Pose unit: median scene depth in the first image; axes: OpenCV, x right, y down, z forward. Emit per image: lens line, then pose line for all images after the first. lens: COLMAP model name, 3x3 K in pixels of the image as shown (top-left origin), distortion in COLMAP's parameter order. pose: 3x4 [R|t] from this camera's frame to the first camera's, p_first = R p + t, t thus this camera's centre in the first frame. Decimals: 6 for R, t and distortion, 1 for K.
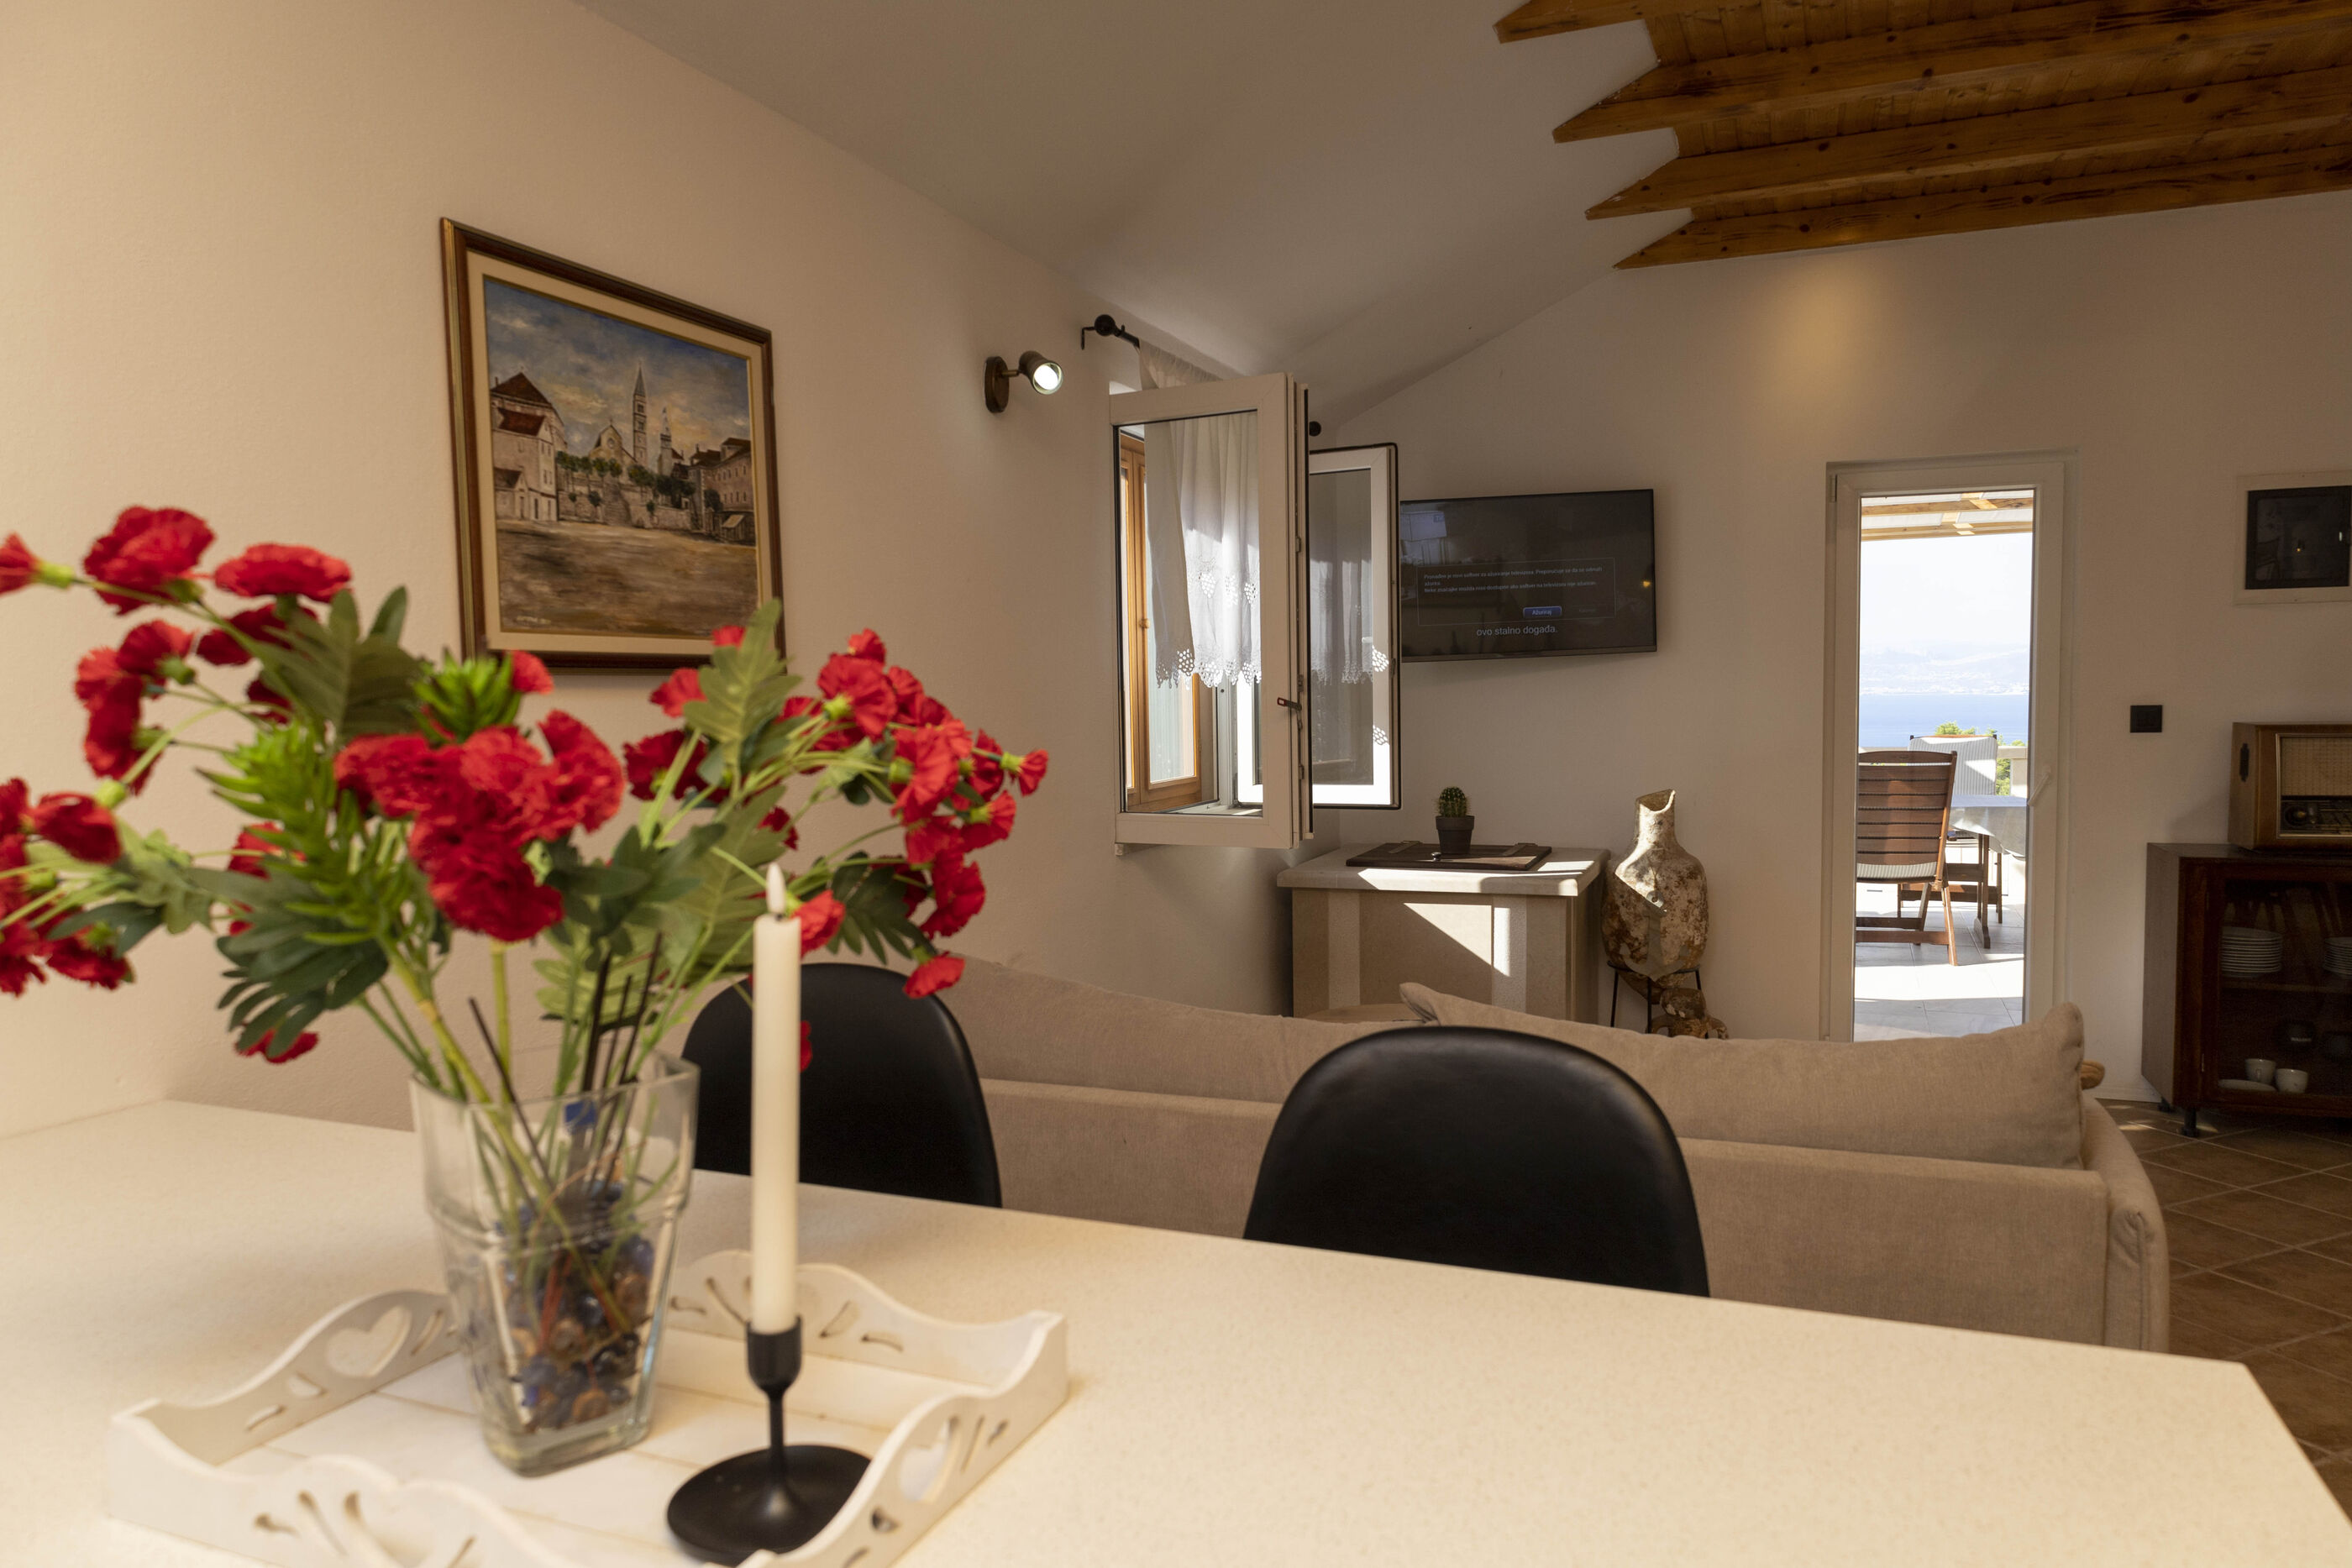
lens RADIAL K [[1524.2, 0, 1178.3], [0, 1524.2, 790.2], [0, 0, 1]] dist [-0.004851, 0.002829]
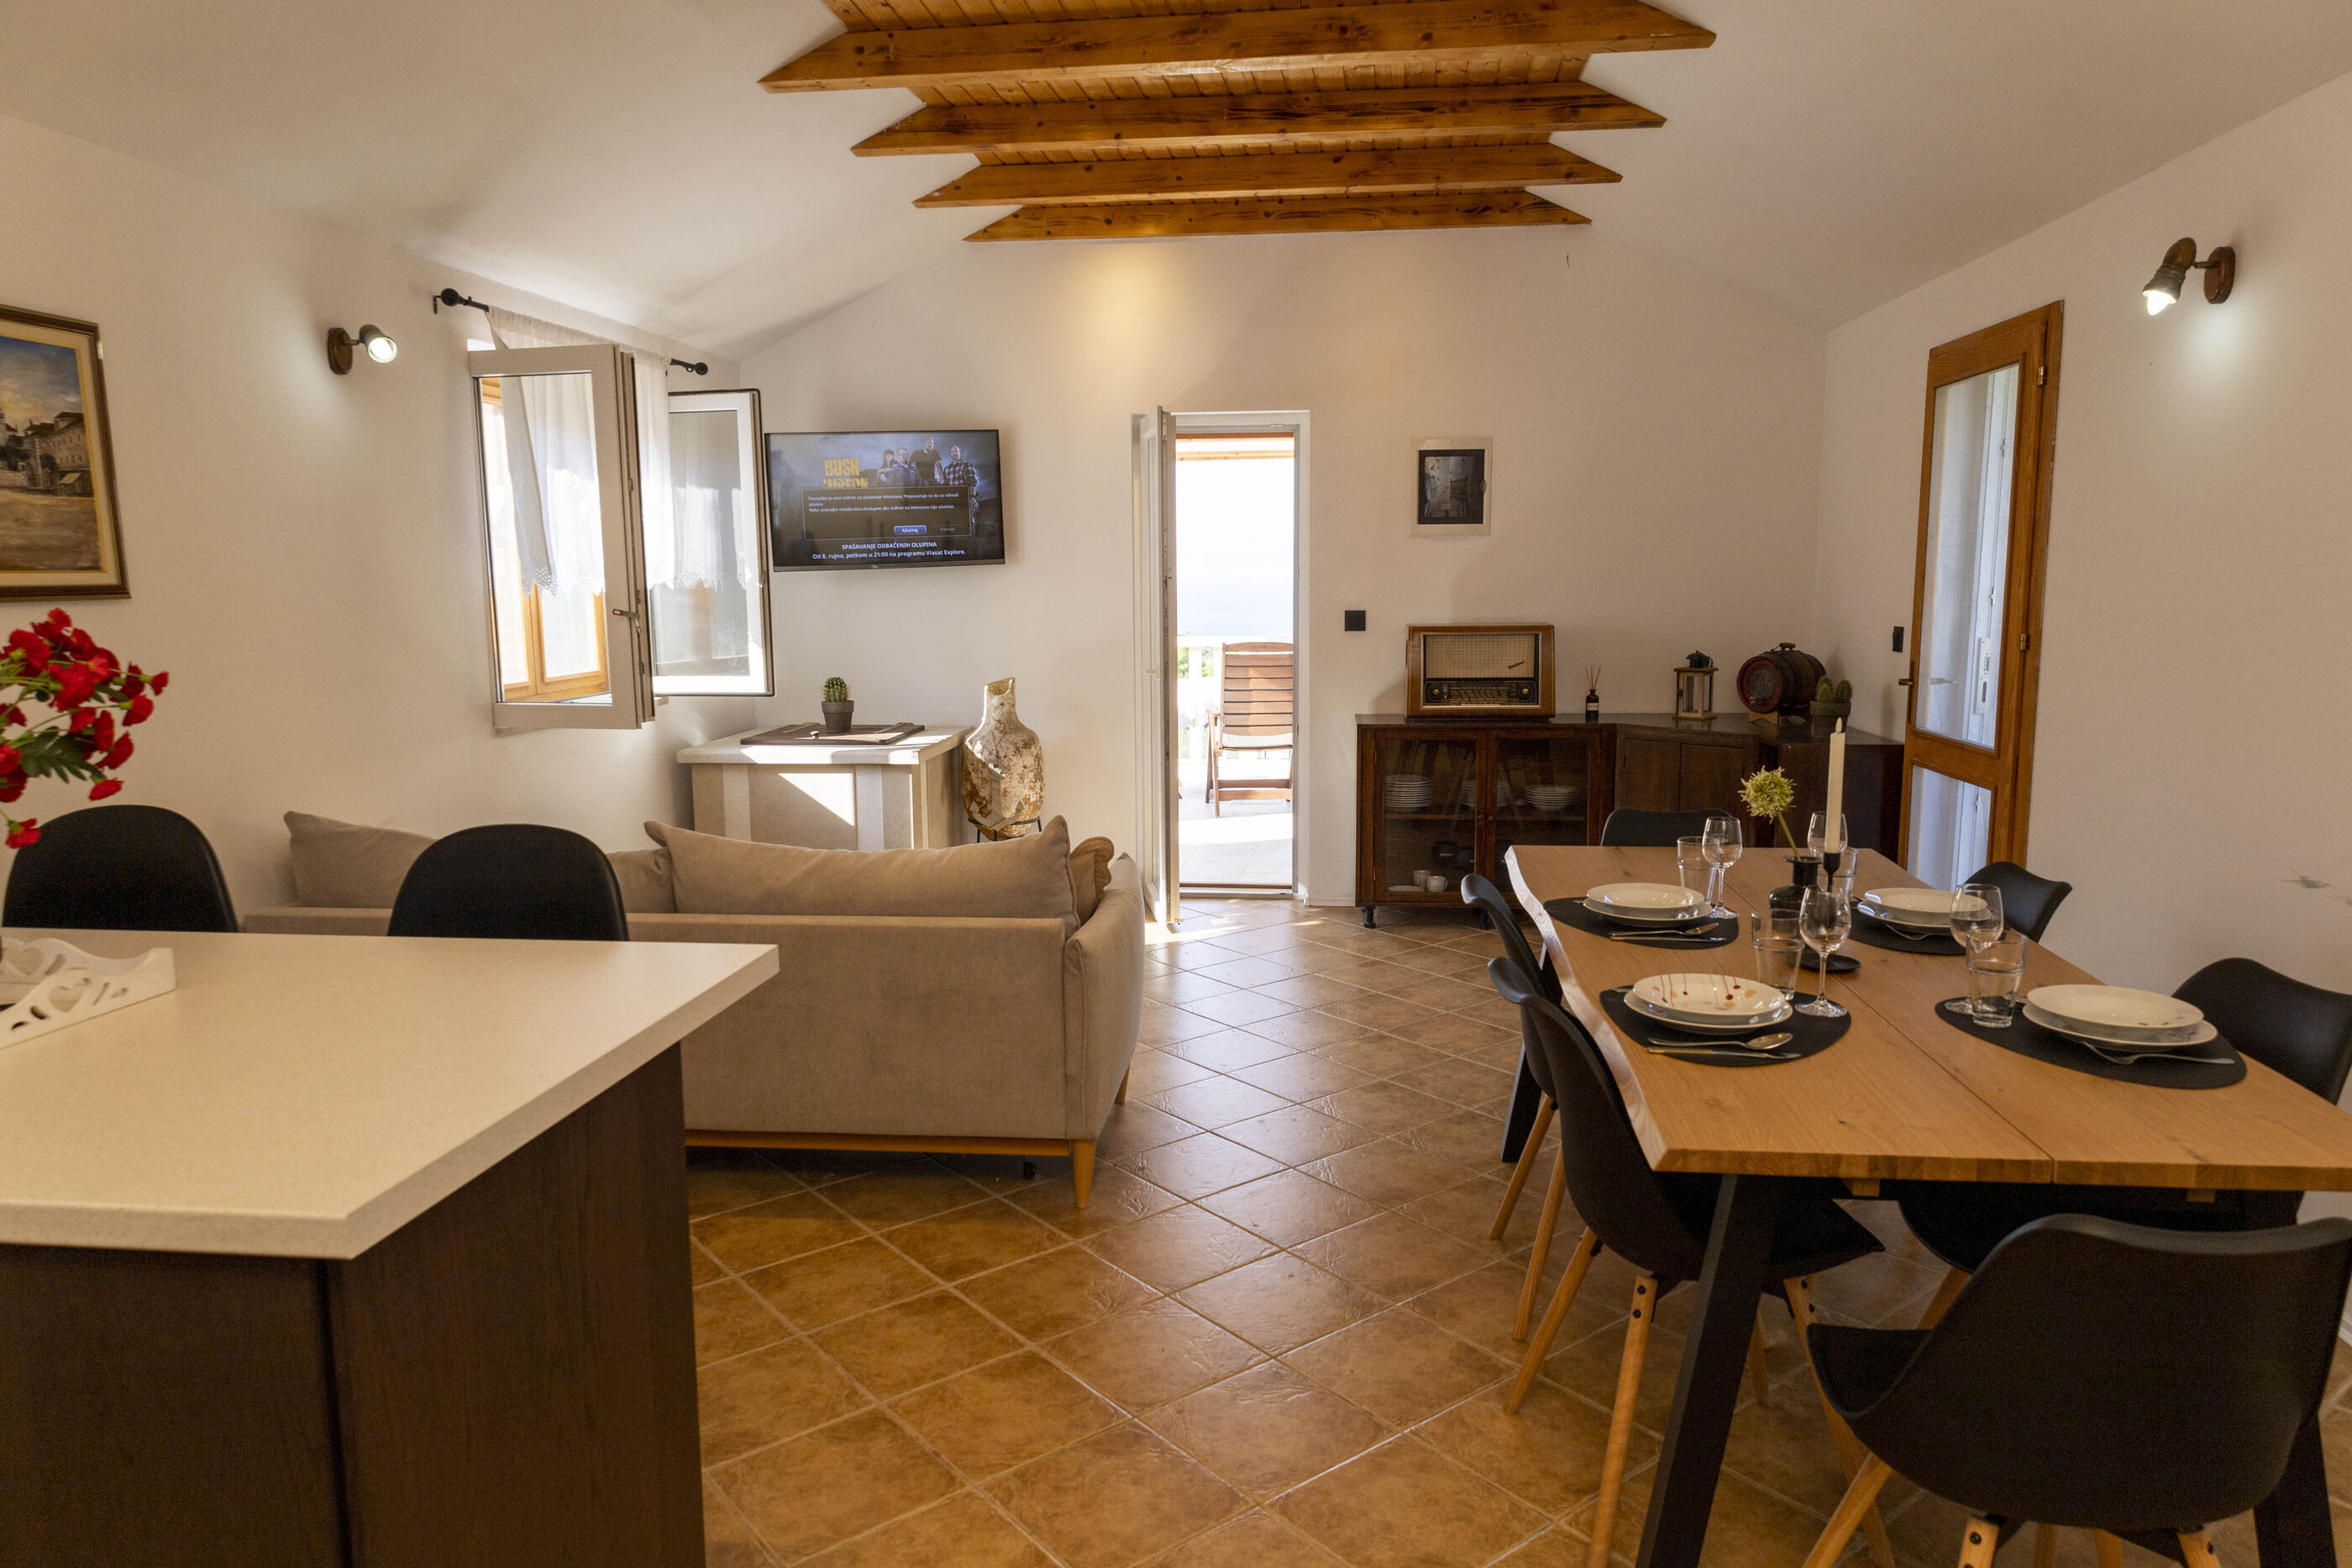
lens RADIAL K [[1524.2, 0, 1178.3], [0, 1524.2, 790.2], [0, 0, 1]] dist [-0.004851, 0.002829]
pose [[0.964397, -0.028966, 0.262868, 0.142655], [0.009060, 0.997019, 0.076625, -0.002956], [-0.264304, -0.071515, 0.961784, -0.268058]]
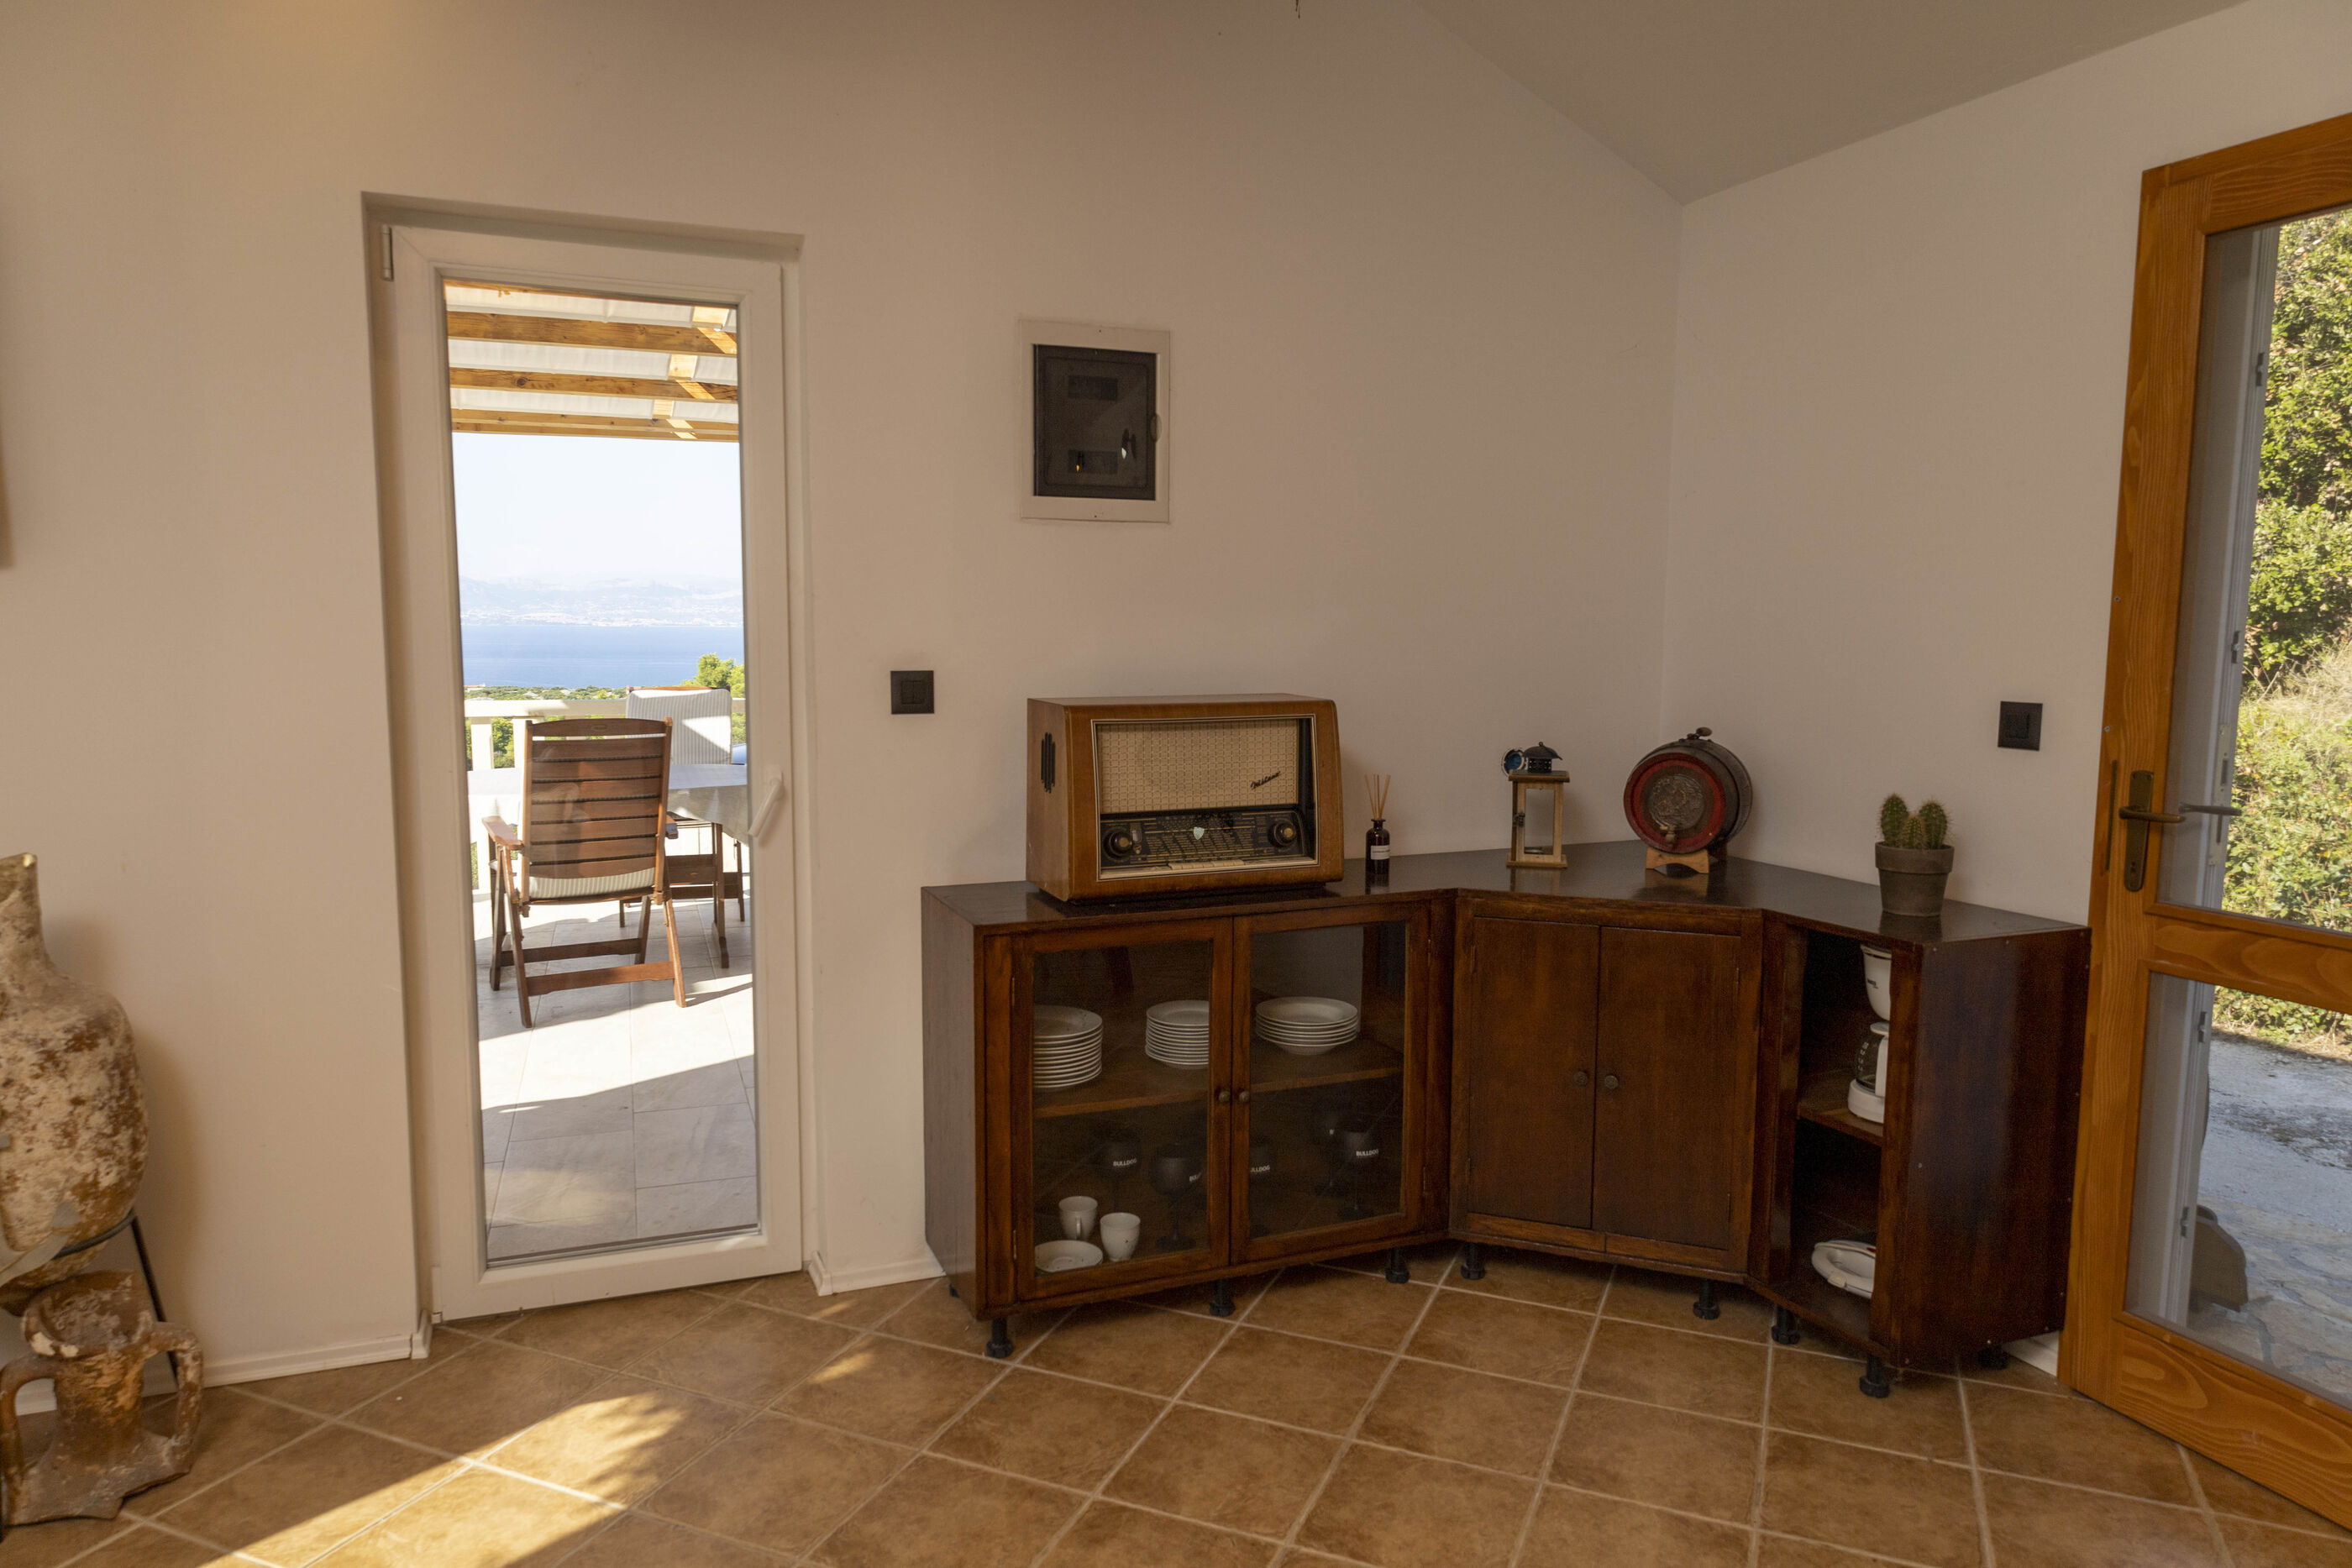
lens RADIAL K [[1524.2, 0, 1178.3], [0, 1524.2, 790.2], [0, 0, 1]] dist [-0.004851, 0.002829]
pose [[0.720947, -0.055525, 0.690762, 0.295371], [0.024167, 0.998193, 0.055014, -0.041169], [-0.692568, -0.022969, 0.720987, 0.499170]]
